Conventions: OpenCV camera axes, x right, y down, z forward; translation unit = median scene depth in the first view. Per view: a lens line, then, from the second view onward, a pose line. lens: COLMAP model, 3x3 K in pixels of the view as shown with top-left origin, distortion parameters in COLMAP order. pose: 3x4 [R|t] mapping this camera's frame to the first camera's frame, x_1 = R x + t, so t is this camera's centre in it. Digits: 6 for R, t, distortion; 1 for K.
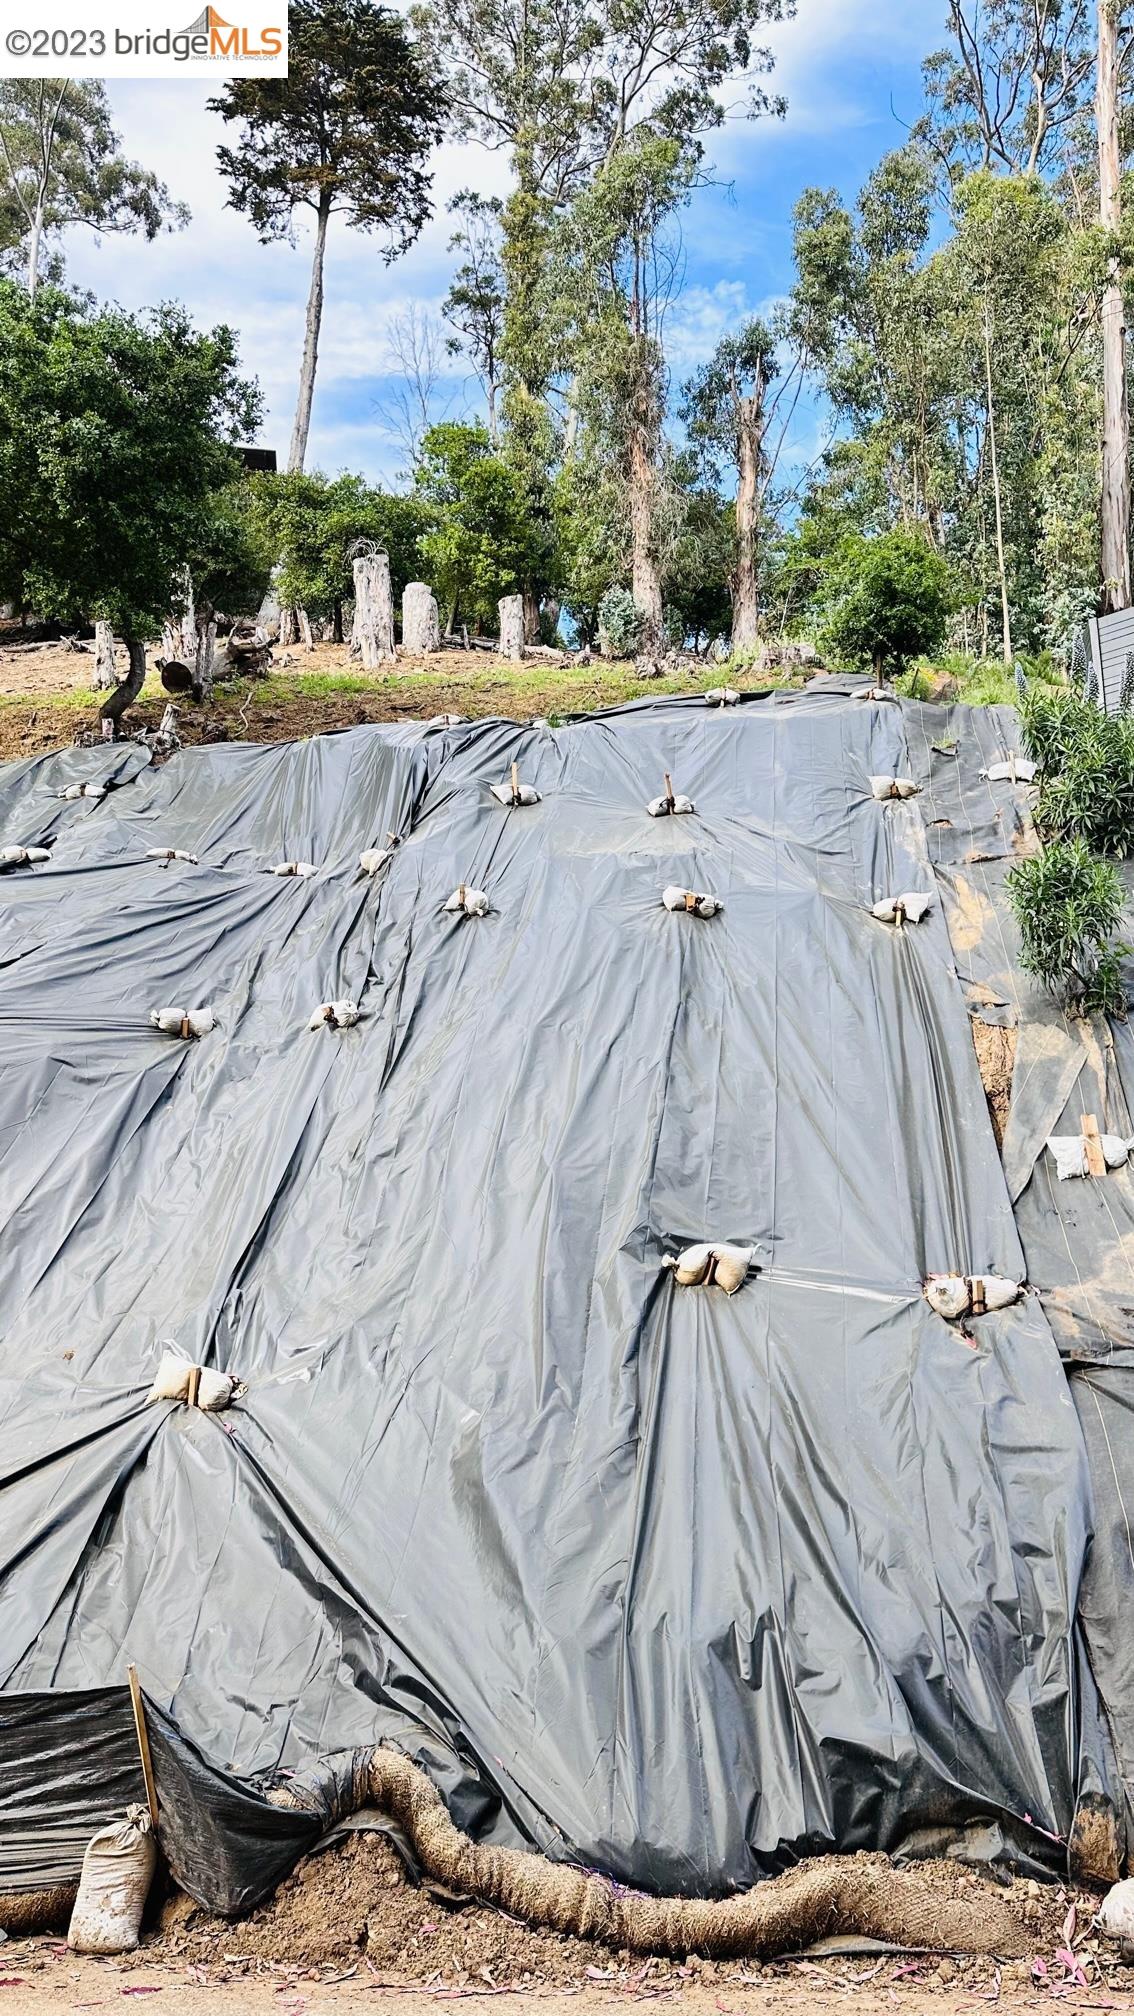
lens RADIAL K [[1441.1, 0, 554.2], [0, 1441.1, 1003.8], [0, 0, 1]] dist [0.041804, -0.052218]
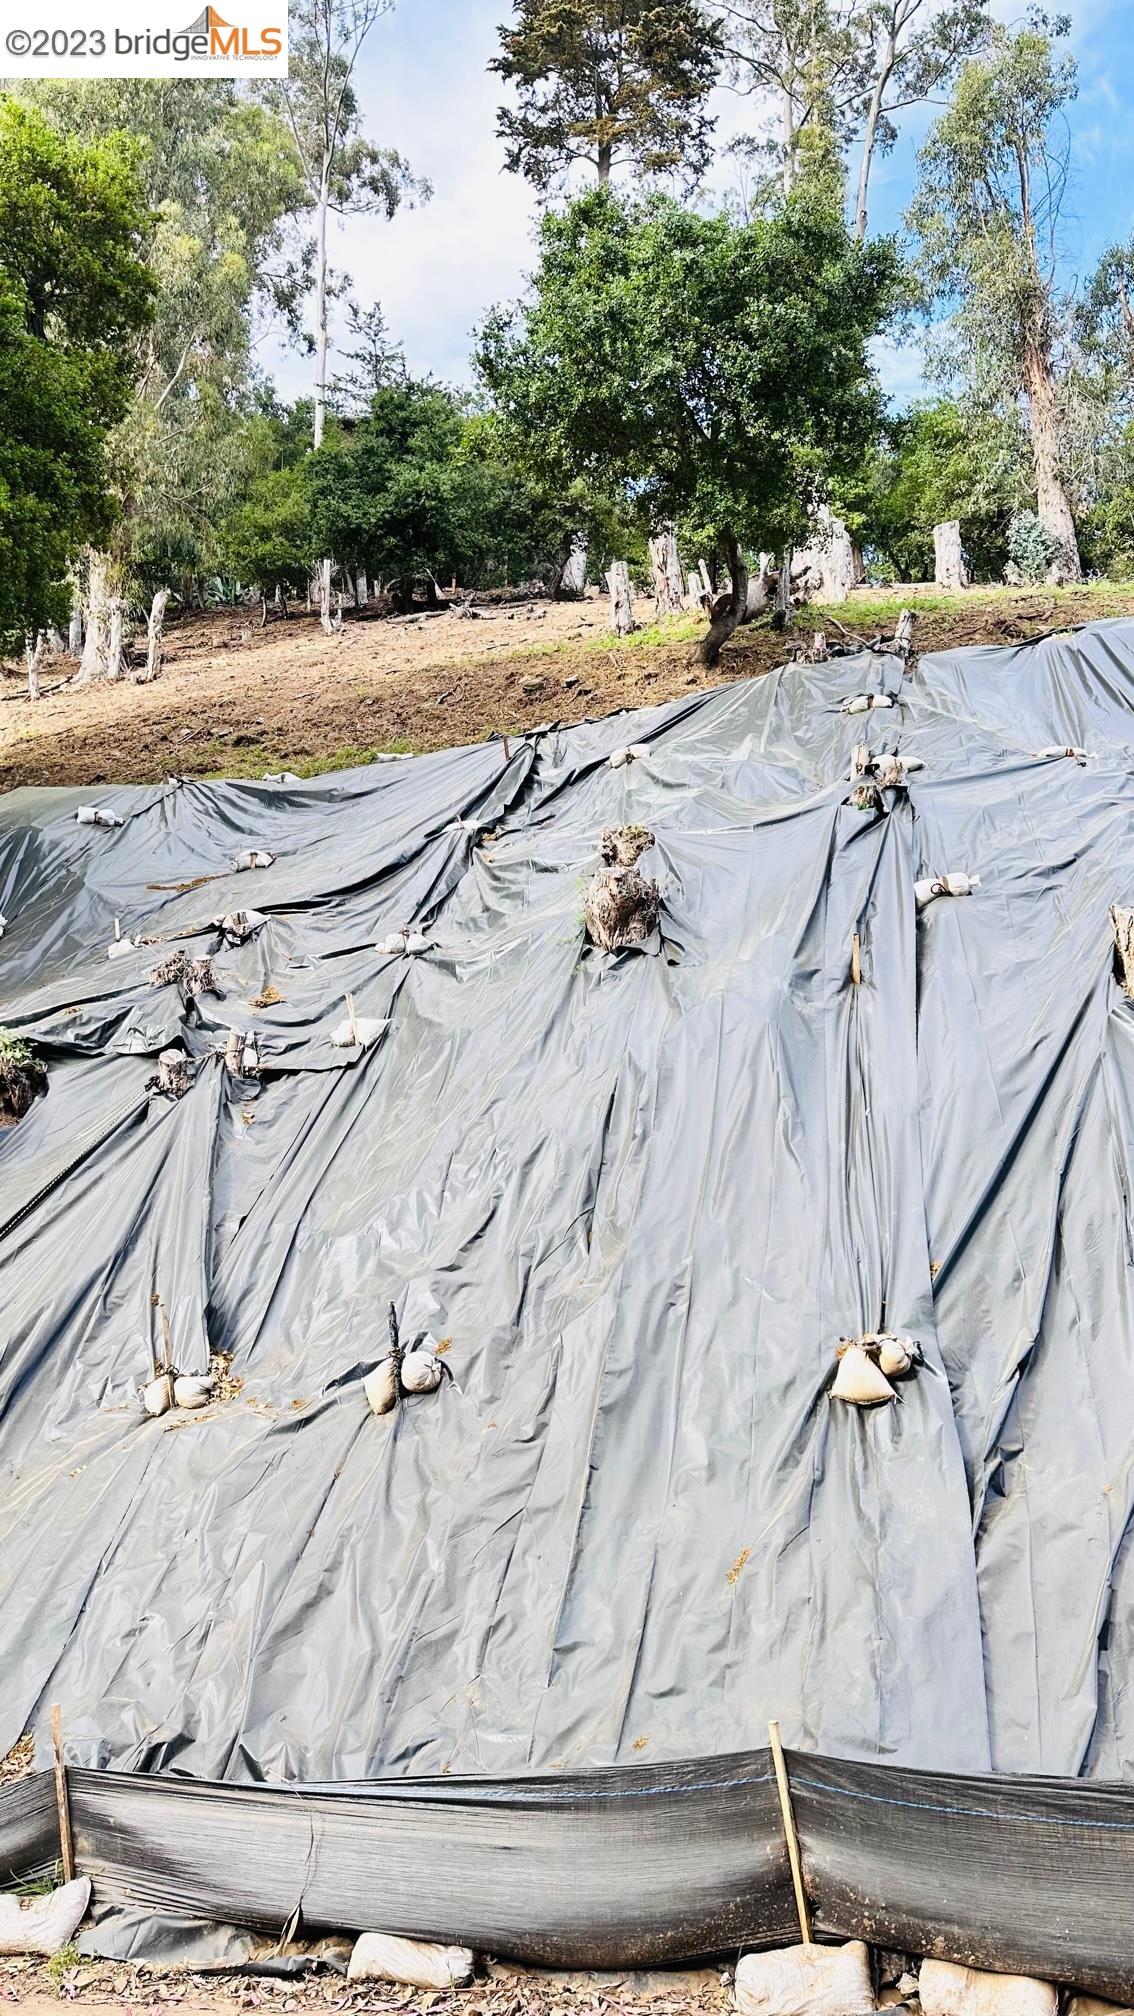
lens RADIAL K [[1441.1, 0, 554.2], [0, 1441.1, 1003.8], [0, 0, 1]] dist [0.041804, -0.052218]
pose [[0.996103, -0.036982, -0.080069, -0.135712], [0.037530, 0.999281, 0.005353, 0.008875], [0.079813, -0.008337, 0.996775, 0.023177]]
